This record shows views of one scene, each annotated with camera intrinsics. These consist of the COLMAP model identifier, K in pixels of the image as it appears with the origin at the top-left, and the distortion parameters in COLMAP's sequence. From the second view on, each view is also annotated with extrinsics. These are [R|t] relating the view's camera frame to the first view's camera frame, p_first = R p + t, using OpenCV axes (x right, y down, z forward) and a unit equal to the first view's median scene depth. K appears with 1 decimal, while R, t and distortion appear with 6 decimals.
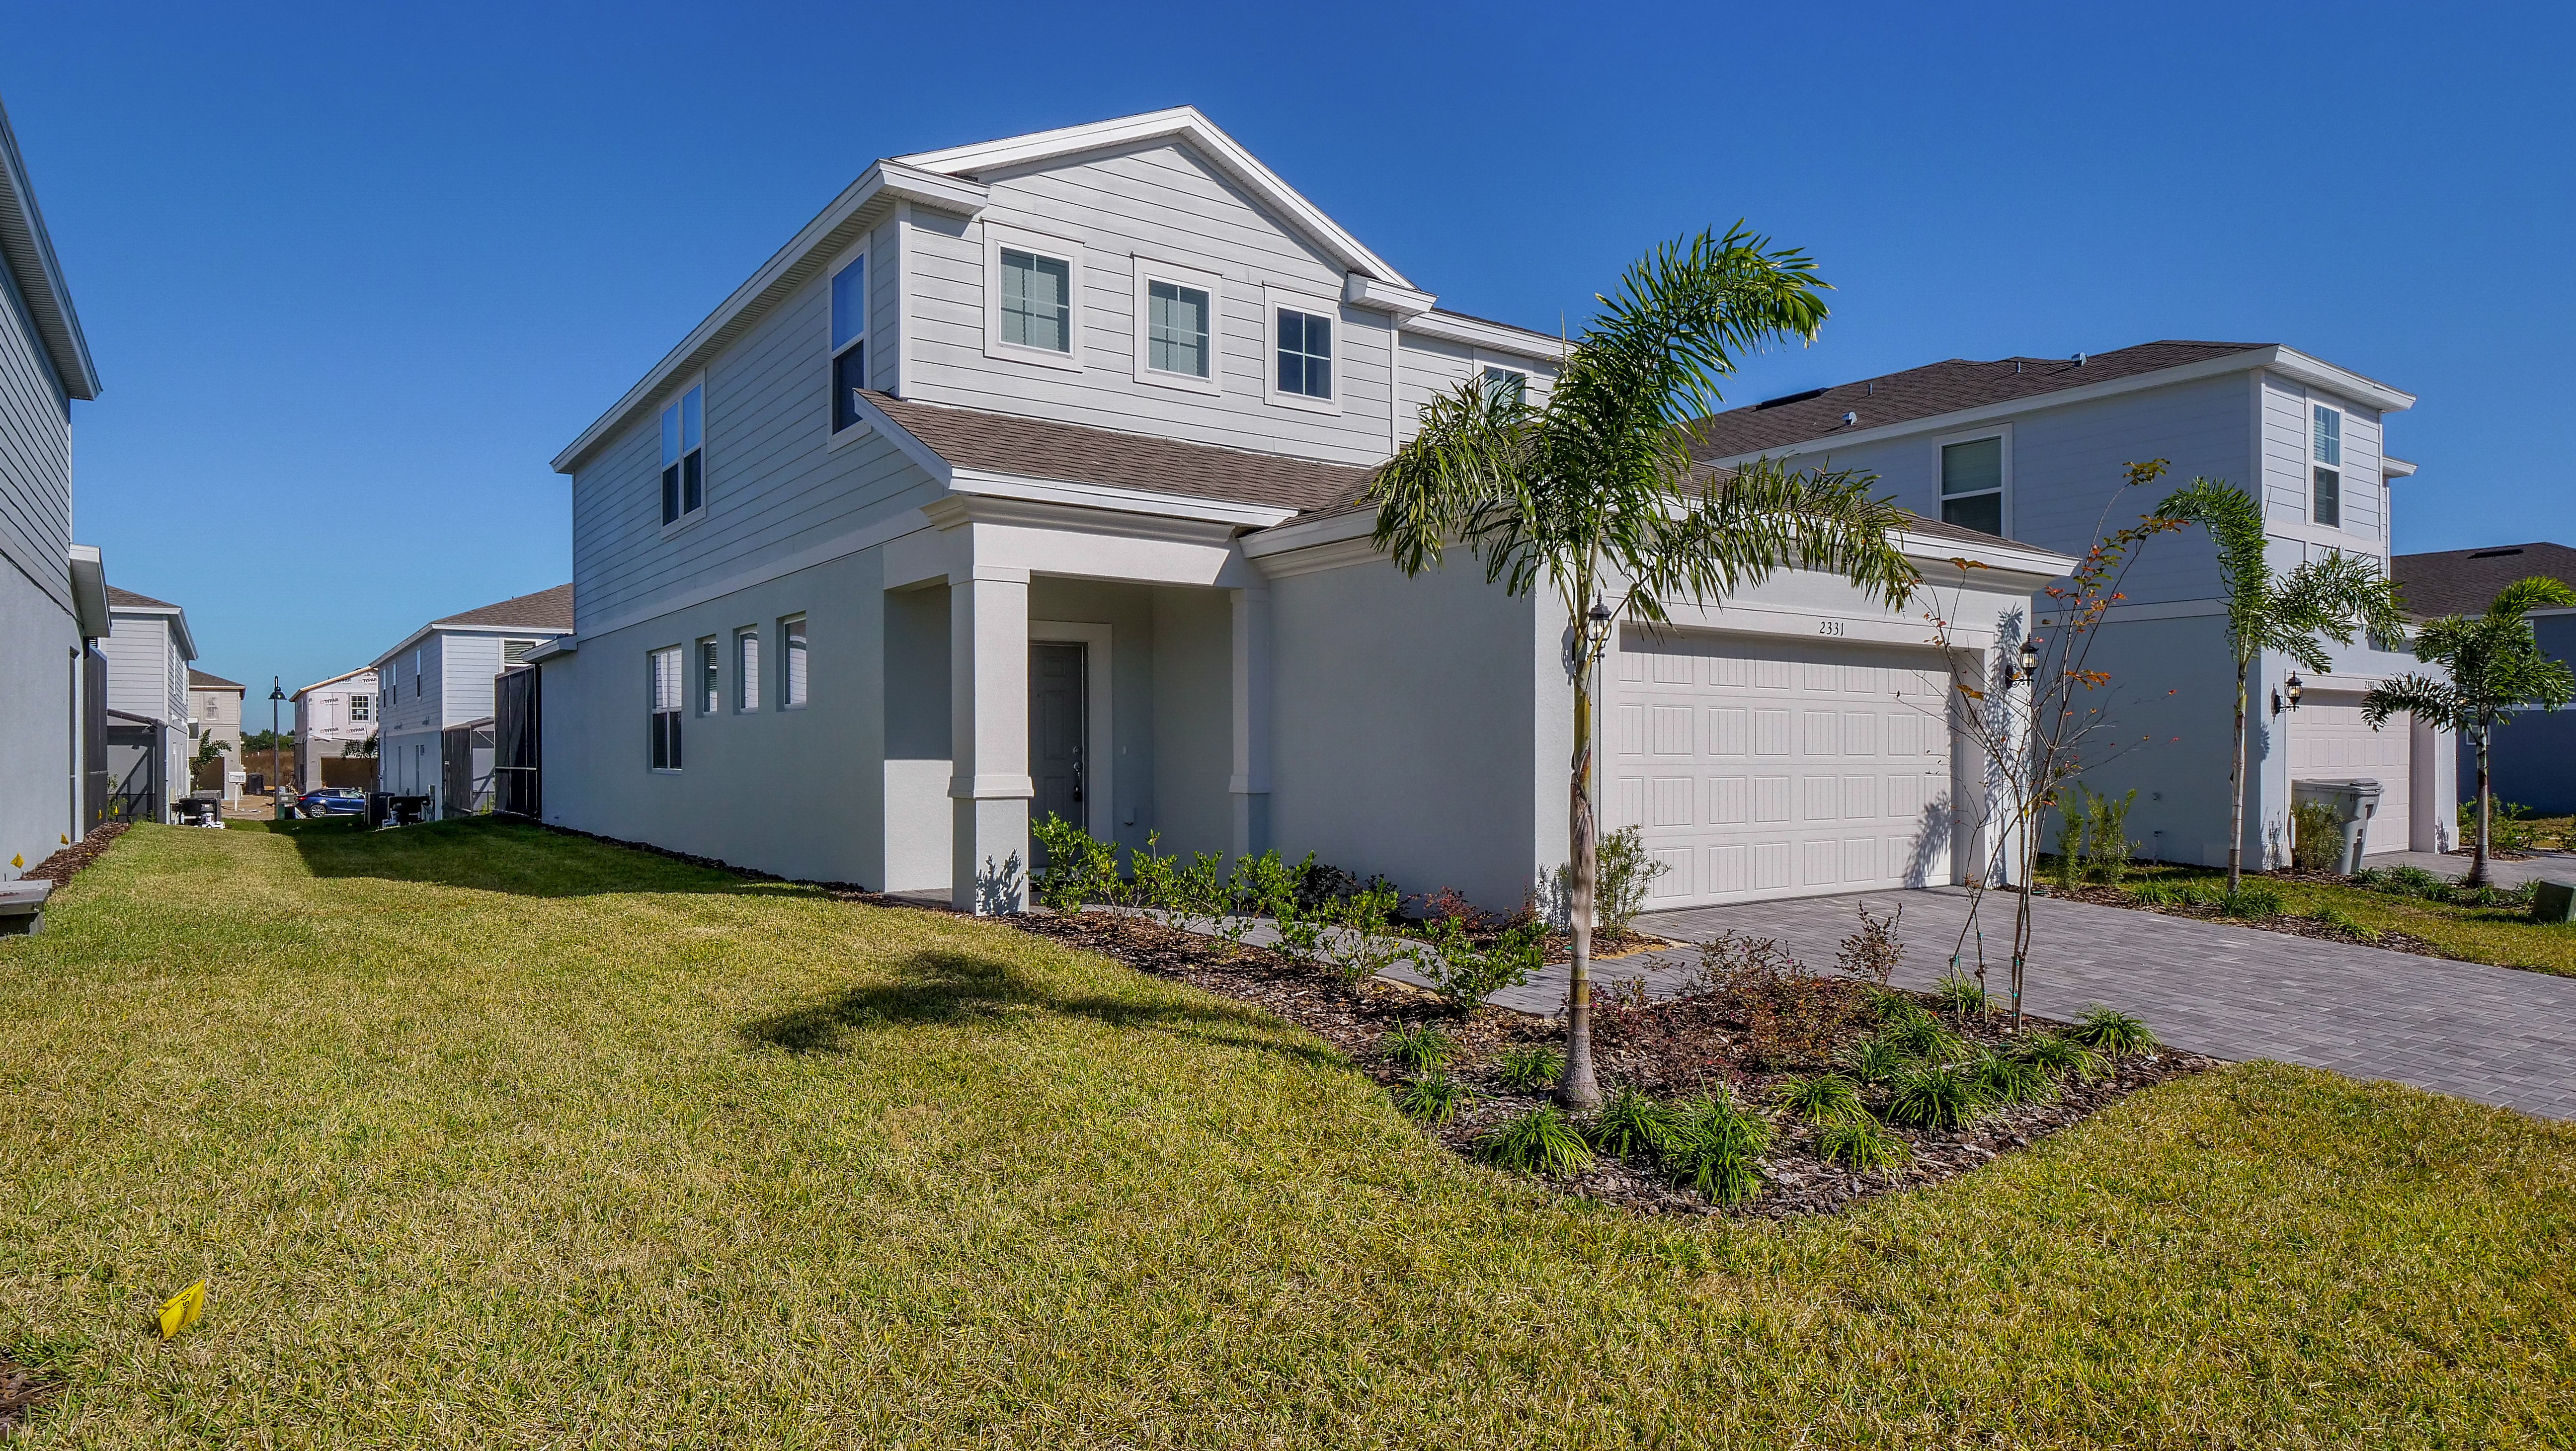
lens RADIAL K [[1480.2, 0, 1289.3], [0, 1480.2, 723.6], [0, 0, 1]] dist [0.000262, 0.000052]
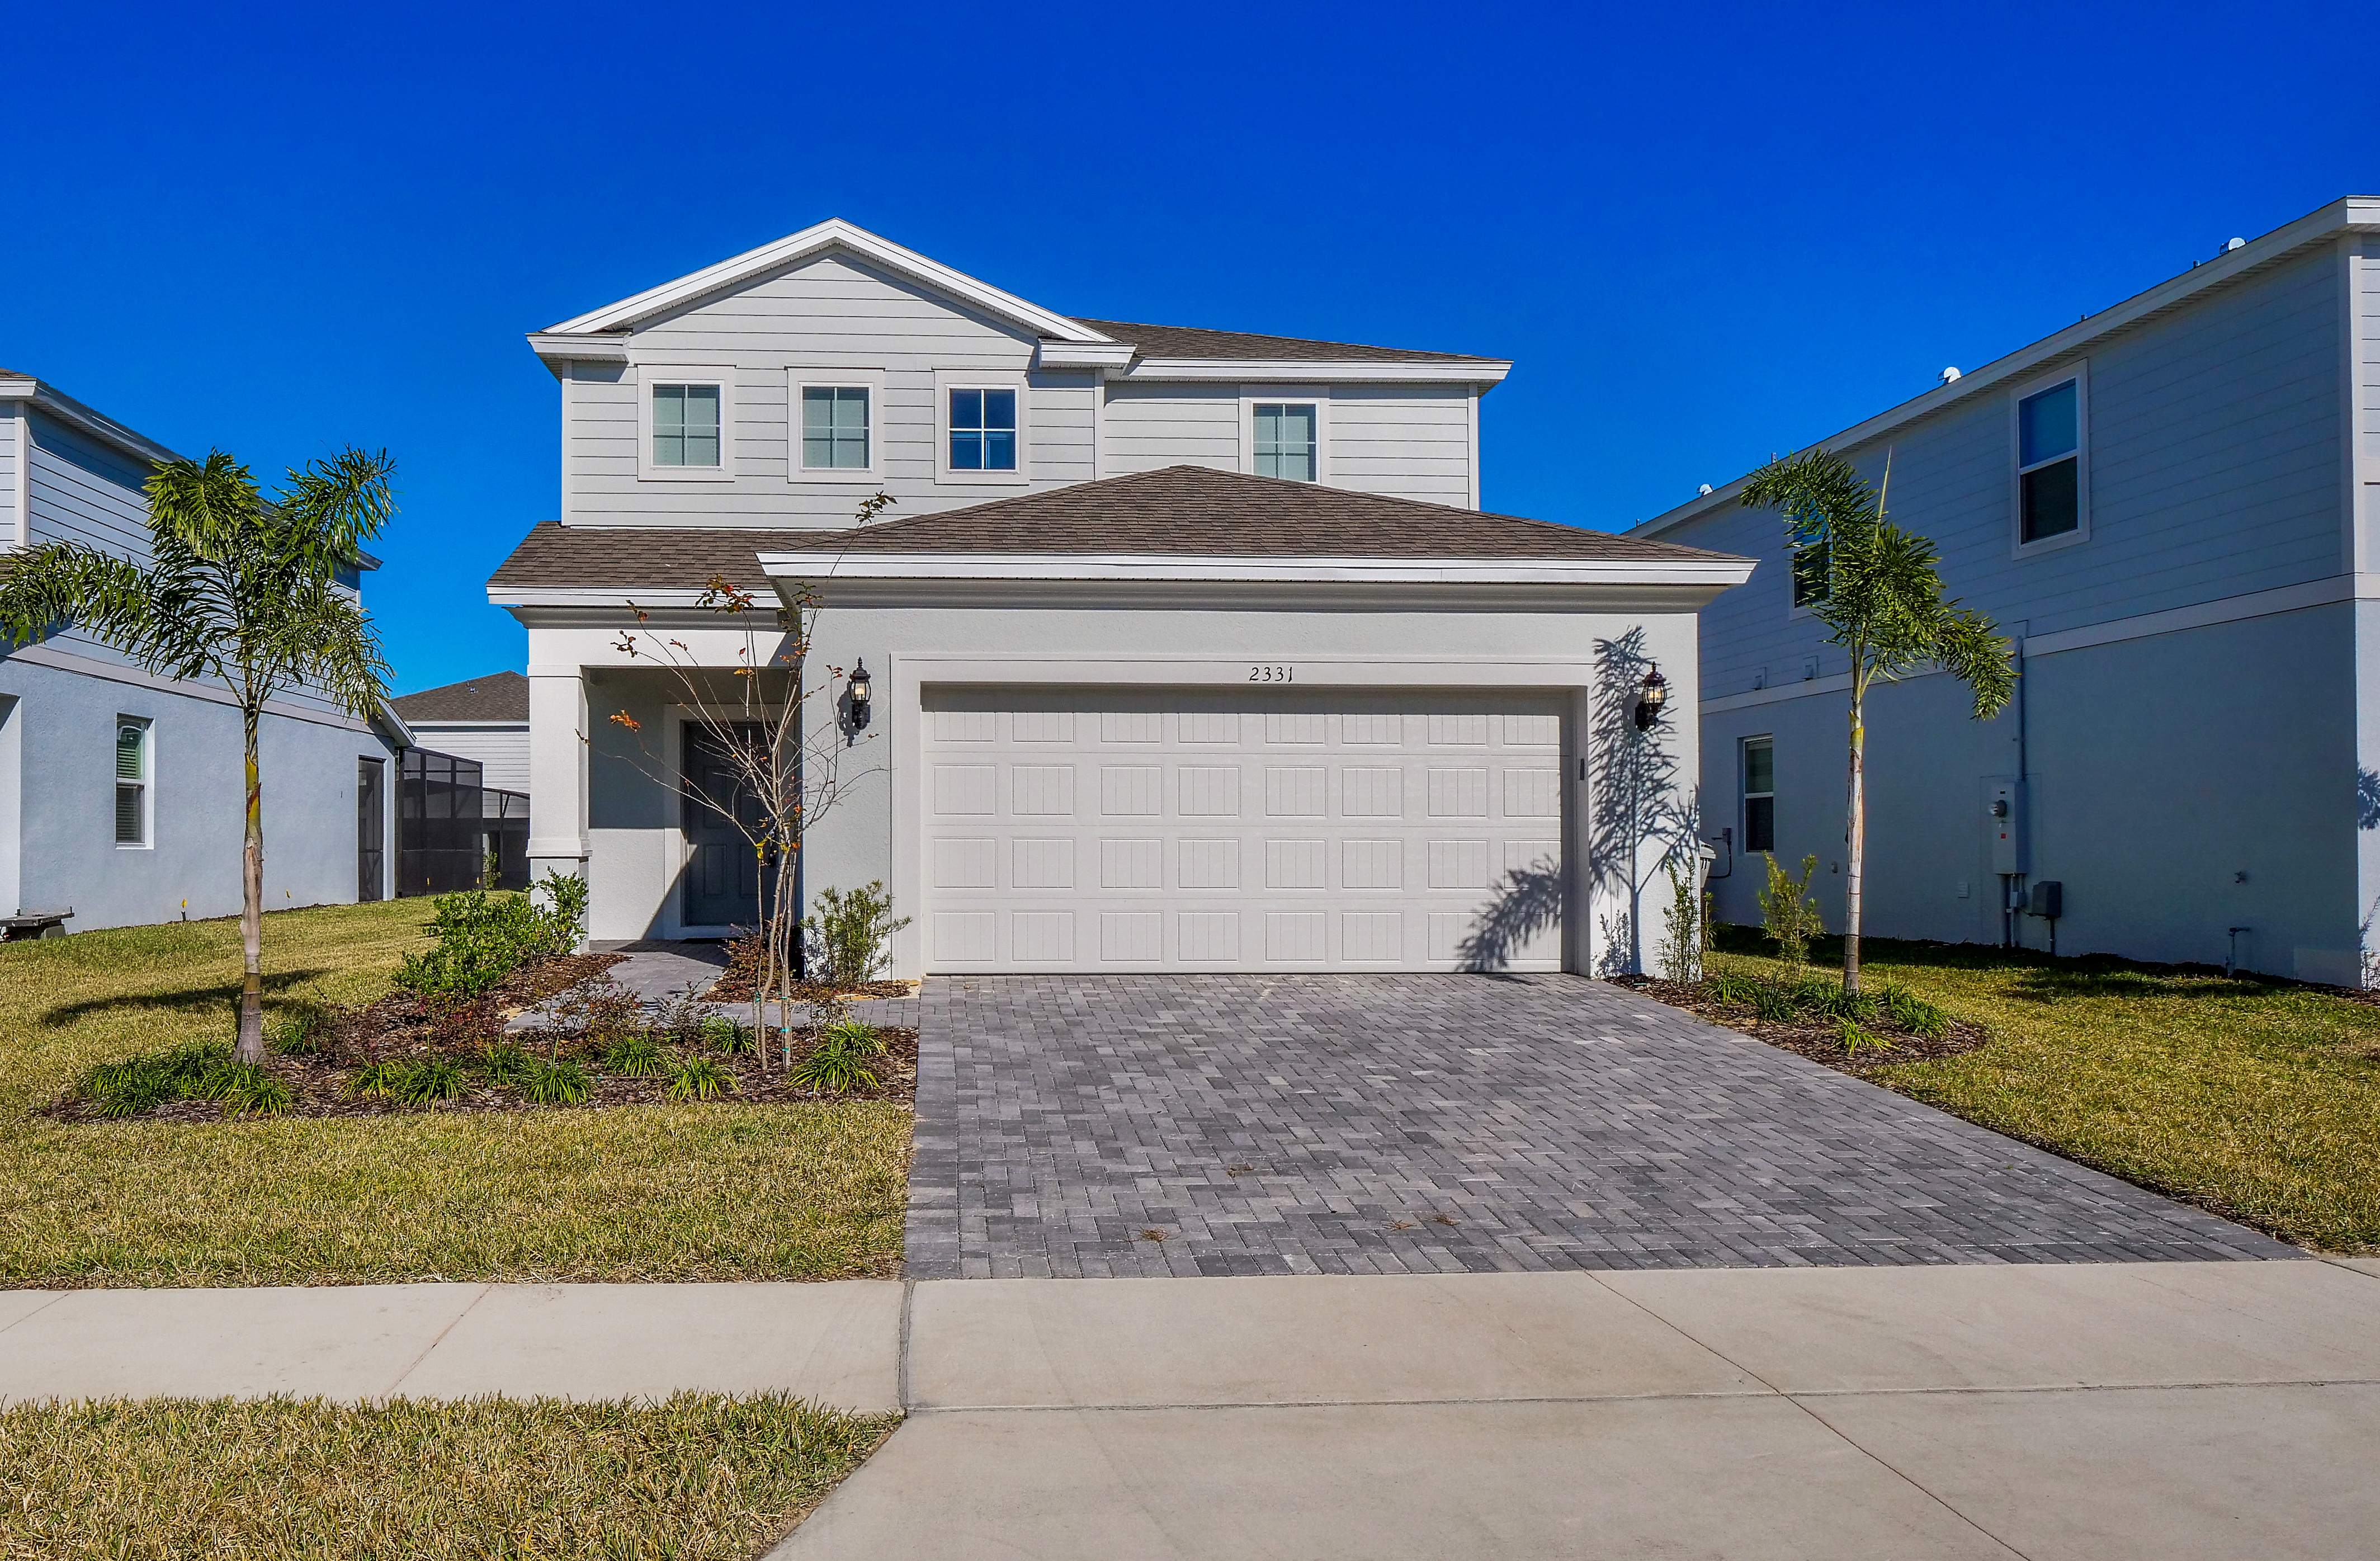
lens RADIAL K [[1769.8, 0, 1189.5], [0, 1769.8, 799.0], [0, 0, 1]] dist [0.012474, -0.000618]
pose [[0.841631, -0.018301, -0.539743, 0.820399], [0.012470, 0.999818, -0.014456, 0.024704], [0.539909, 0.005436, 0.841706, 0.058020]]
